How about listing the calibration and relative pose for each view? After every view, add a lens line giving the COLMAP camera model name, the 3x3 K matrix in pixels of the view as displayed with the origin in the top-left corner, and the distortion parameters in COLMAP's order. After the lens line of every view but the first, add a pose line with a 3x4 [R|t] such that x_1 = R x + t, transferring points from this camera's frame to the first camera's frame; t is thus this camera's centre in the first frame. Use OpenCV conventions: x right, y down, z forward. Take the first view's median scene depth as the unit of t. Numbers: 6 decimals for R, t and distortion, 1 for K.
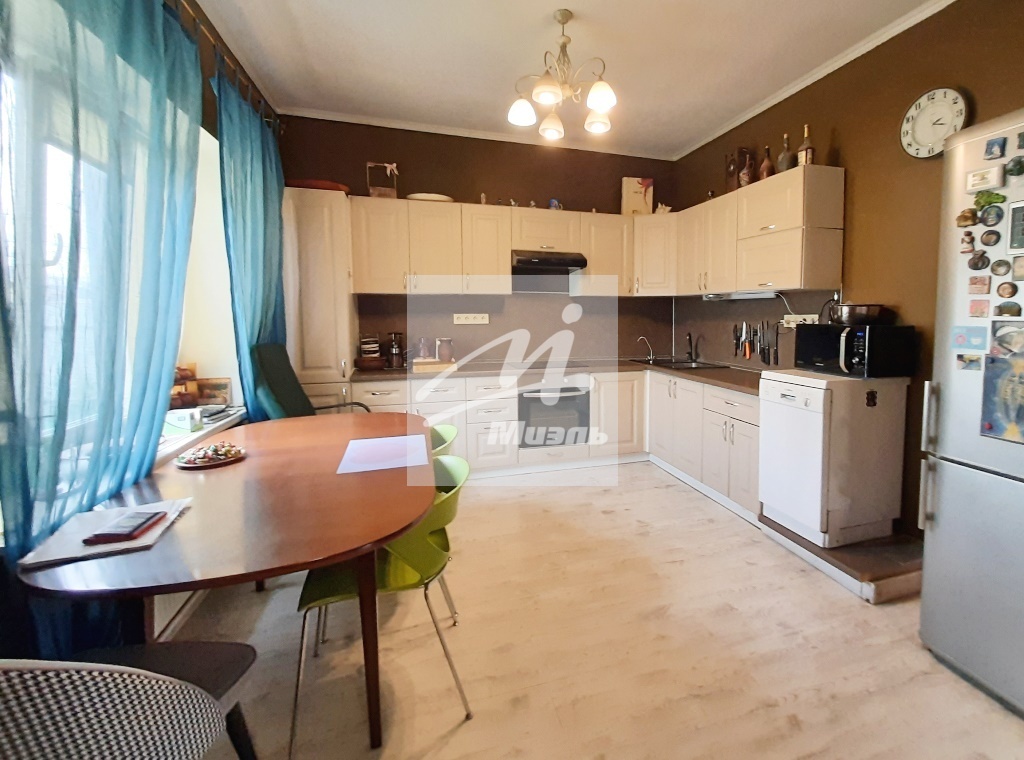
lens RADIAL K [[411.8, 0, 541.0], [0, 411.8, 328.8], [0, 0, 1]] dist [-0.003637, -0.000033]
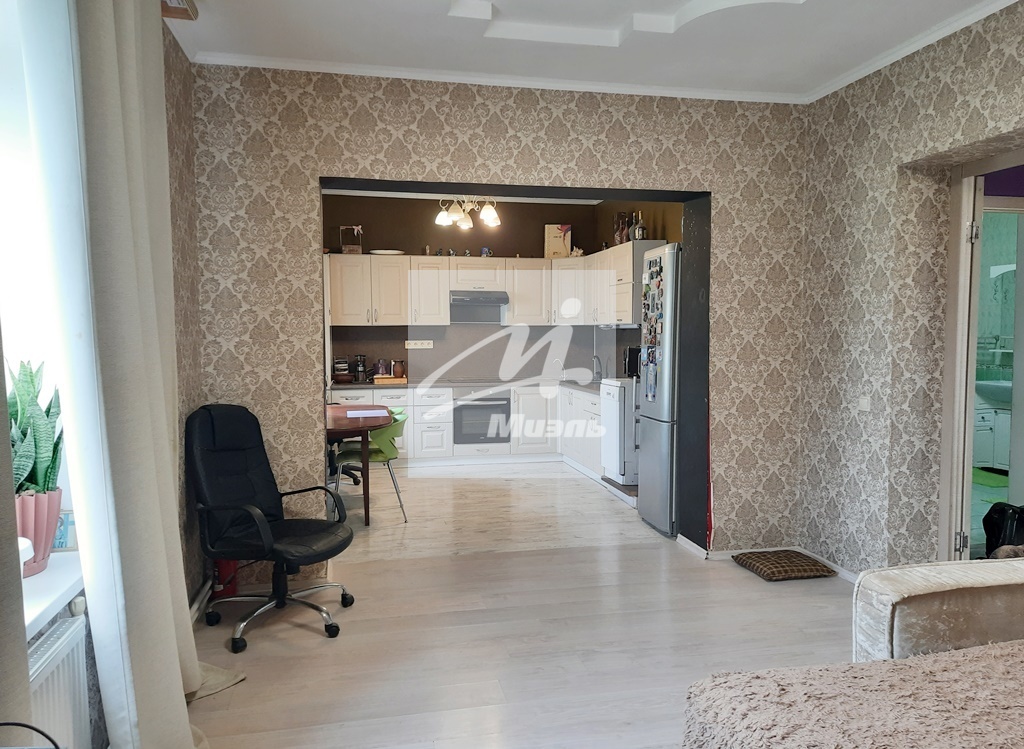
lens RADIAL K [[784.2, 0, 512.1], [0, 784.2, 374.6], [0, 0, 1]] dist [0.006904, -0.002030]
pose [[0.995227, 0.003692, -0.097517, 0.364812], [-0.001962, 0.999839, 0.017825, 0.026573], [0.097567, -0.017549, 0.995074, -1.423027]]
